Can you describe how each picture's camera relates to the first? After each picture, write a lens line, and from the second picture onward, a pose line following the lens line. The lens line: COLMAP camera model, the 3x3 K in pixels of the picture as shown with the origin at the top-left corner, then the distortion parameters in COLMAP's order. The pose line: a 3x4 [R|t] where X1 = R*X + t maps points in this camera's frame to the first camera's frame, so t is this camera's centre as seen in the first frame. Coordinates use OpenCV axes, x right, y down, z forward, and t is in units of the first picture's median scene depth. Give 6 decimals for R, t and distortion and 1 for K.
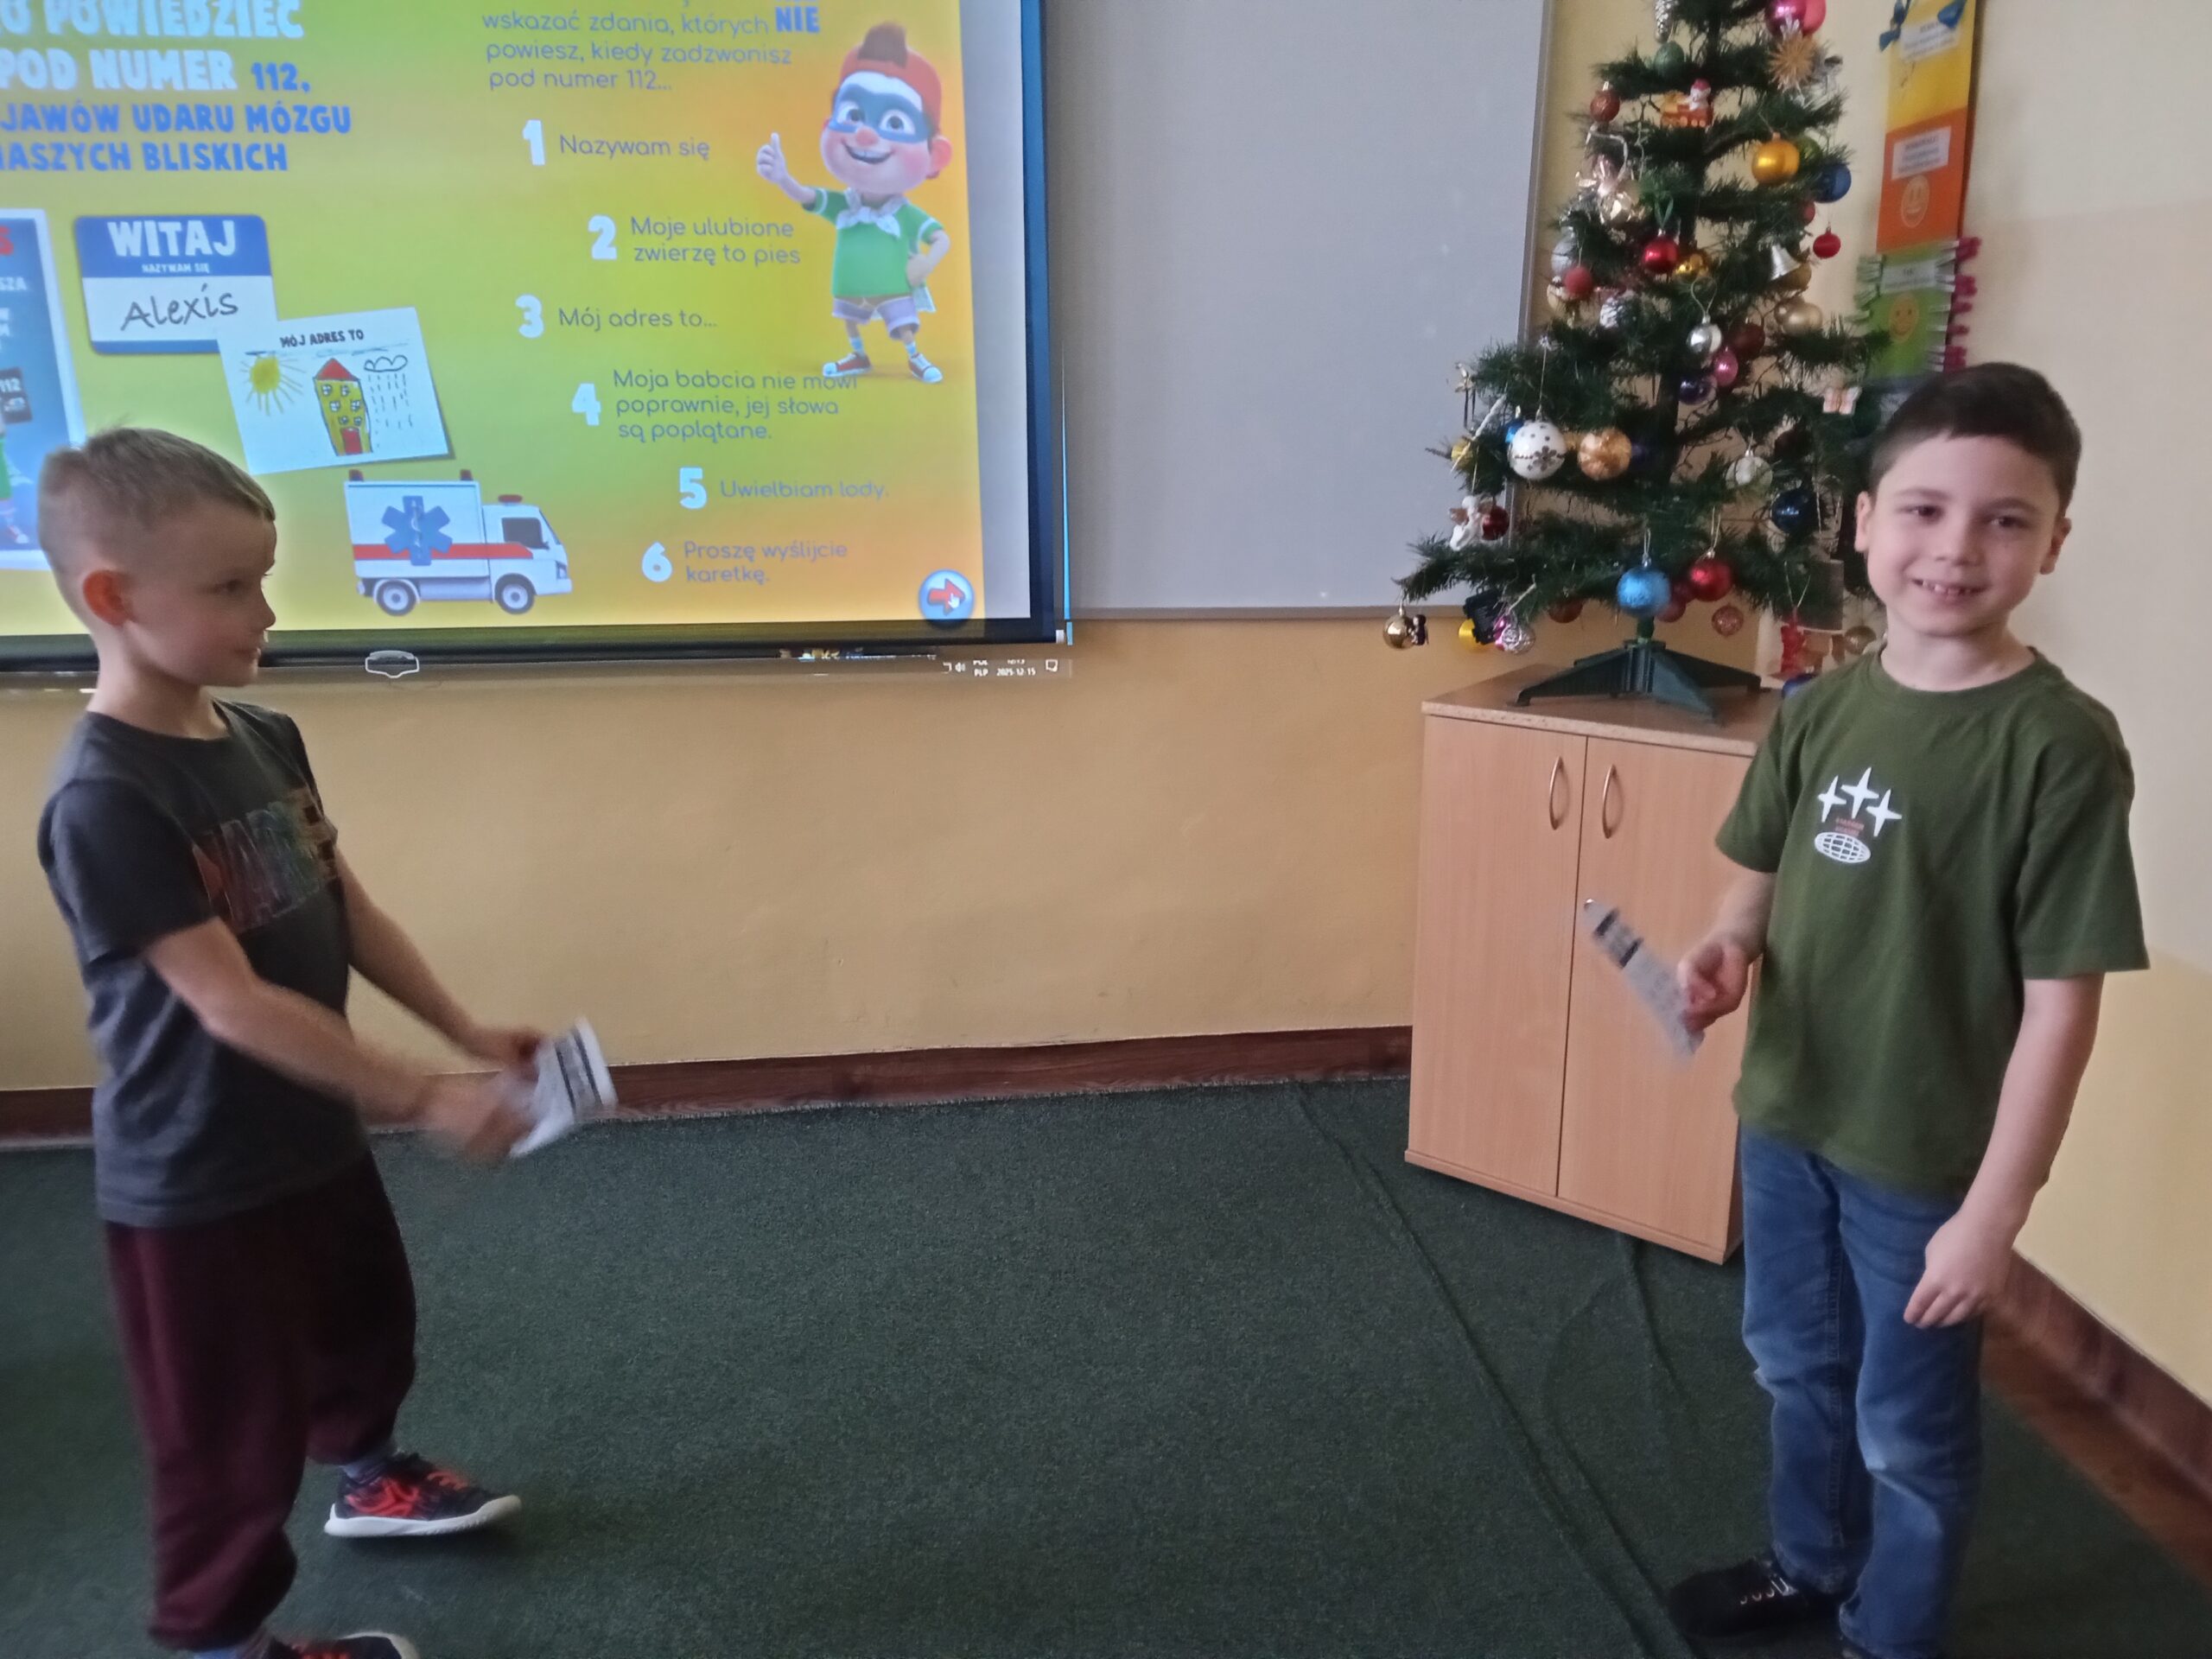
lens RADIAL K [[1638.3, 0, 1126.1], [0, 1638.3, 818.5], [0, 0, 1]] dist [0.031813, -0.056090]
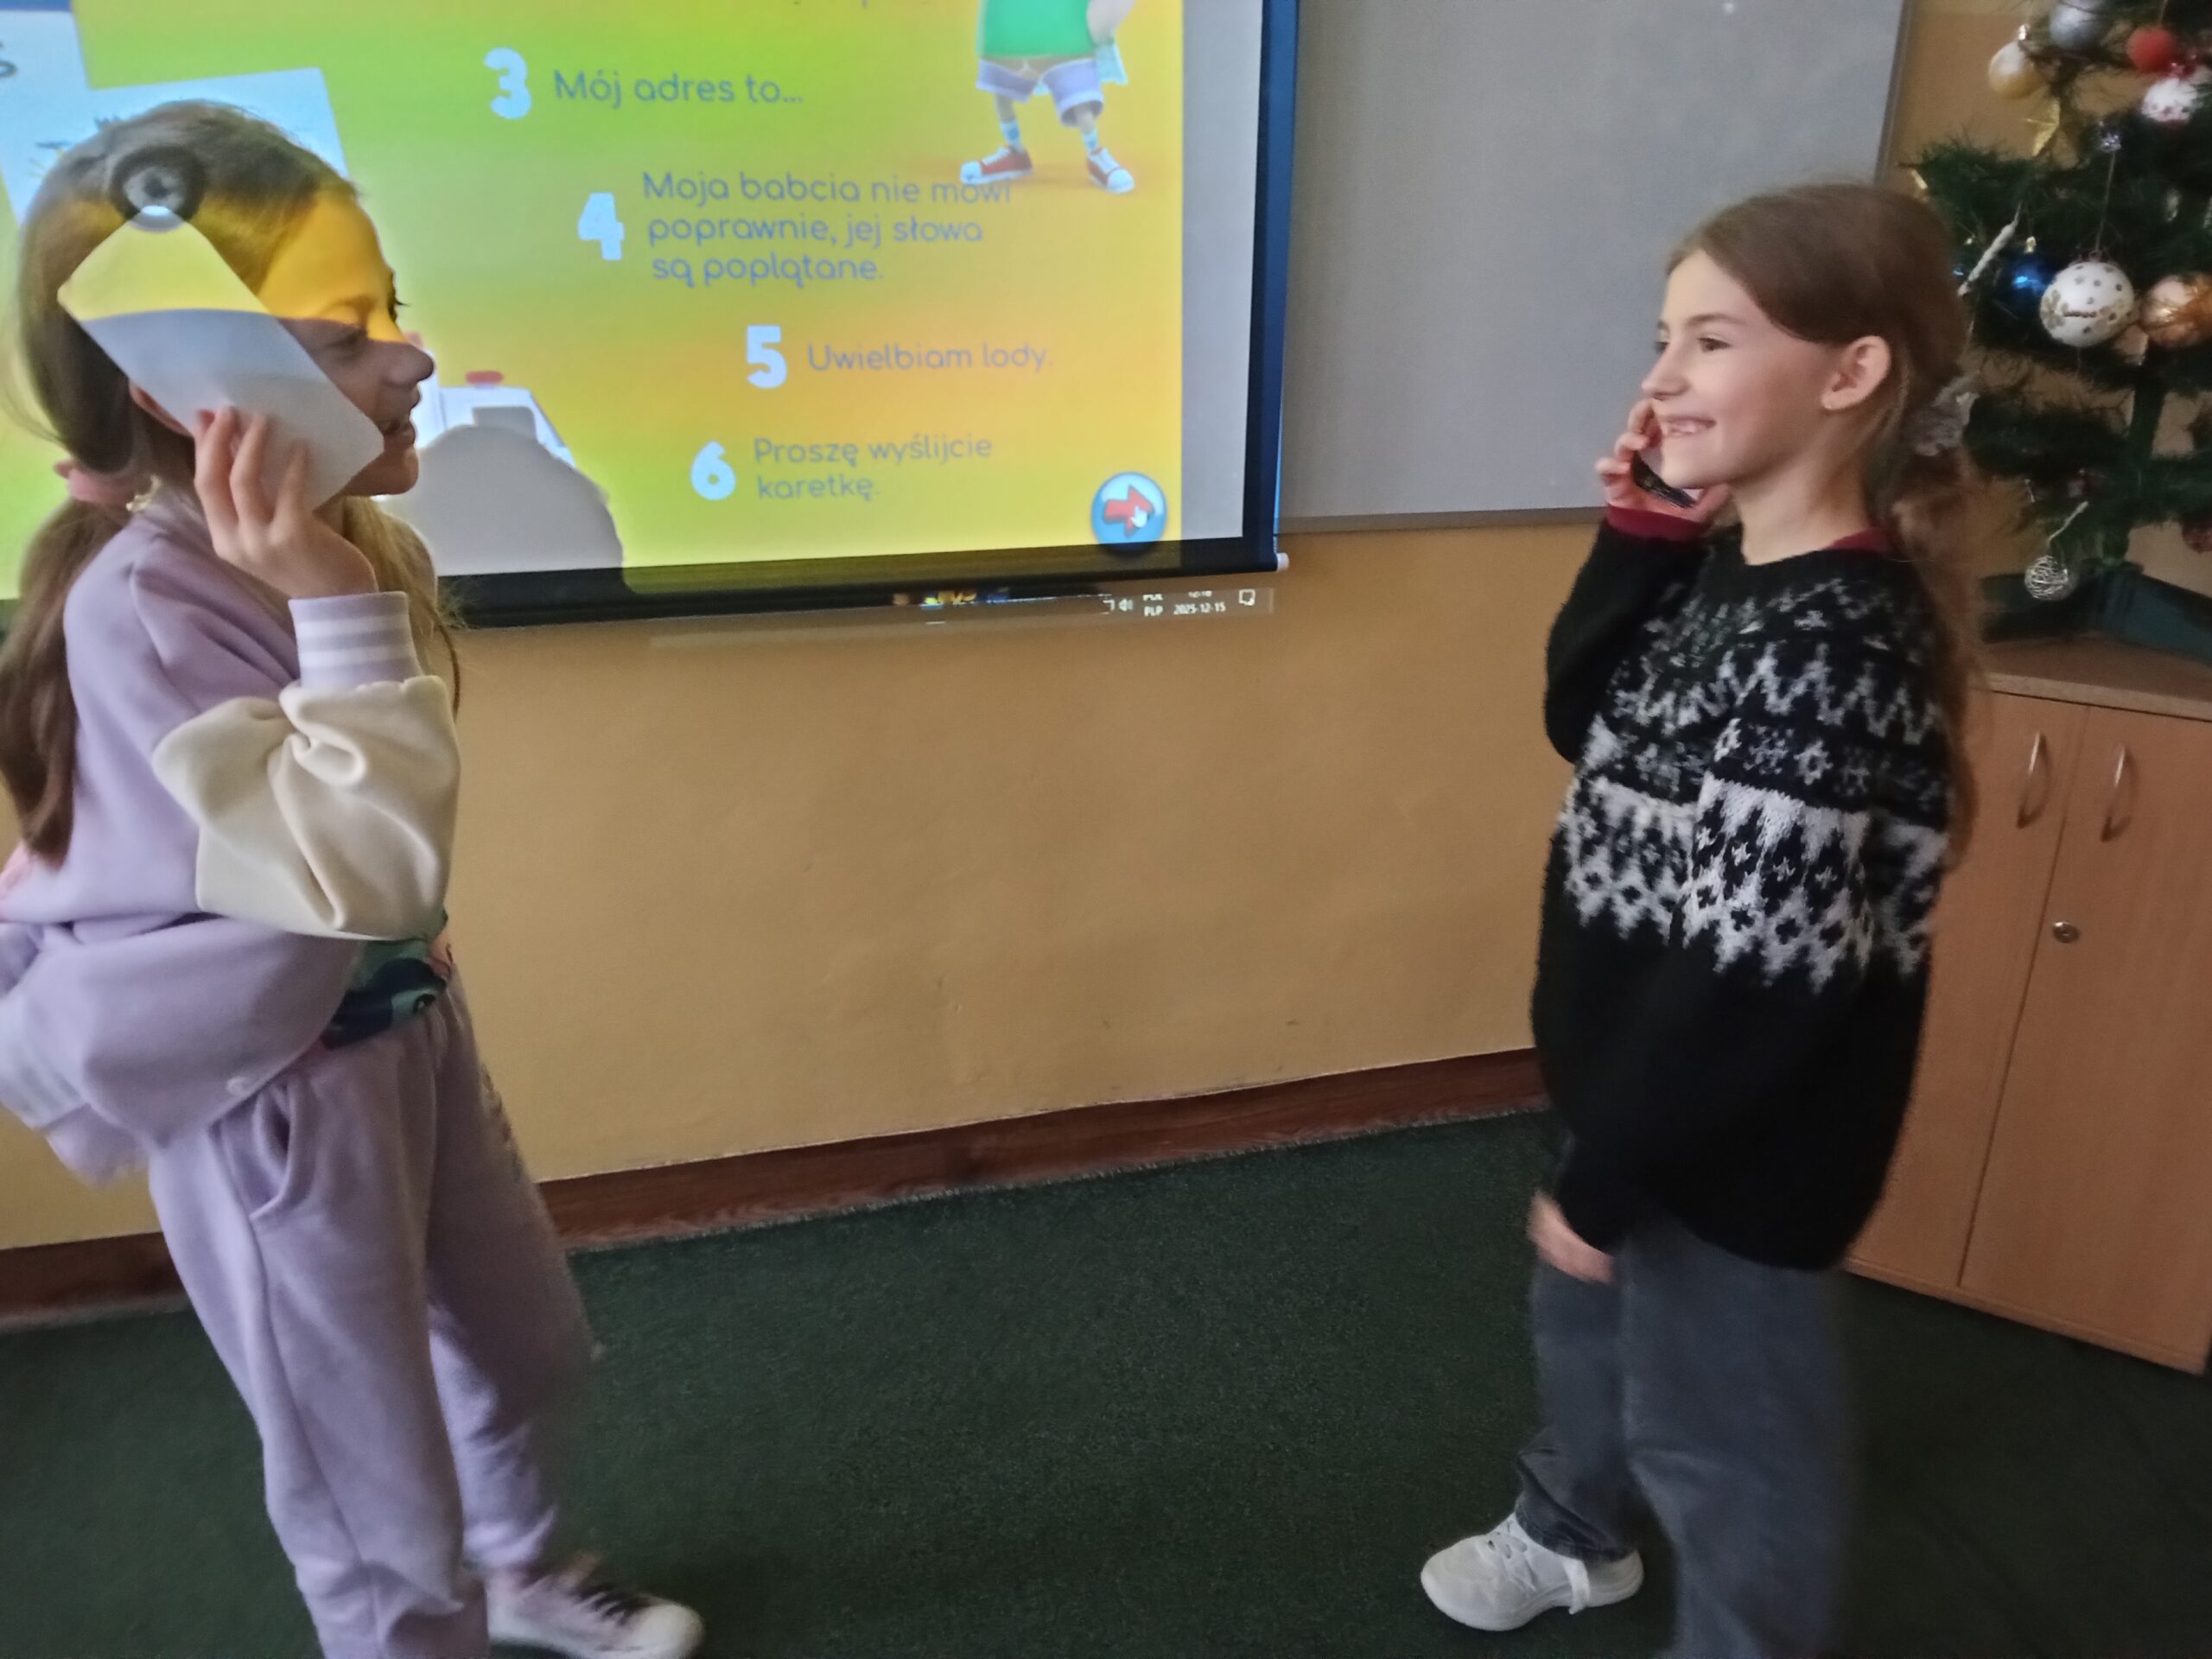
lens RADIAL K [[1638.3, 0, 1135.0], [0, 1638.3, 818.5], [0, 0, 1]] dist [0.031813, -0.056090]
pose [[0.990758, -0.043428, 0.128500, -0.219320], [0.030051, 0.994095, 0.104268, -0.083985], [-0.132270, -0.099443, 0.986213, 0.320087]]
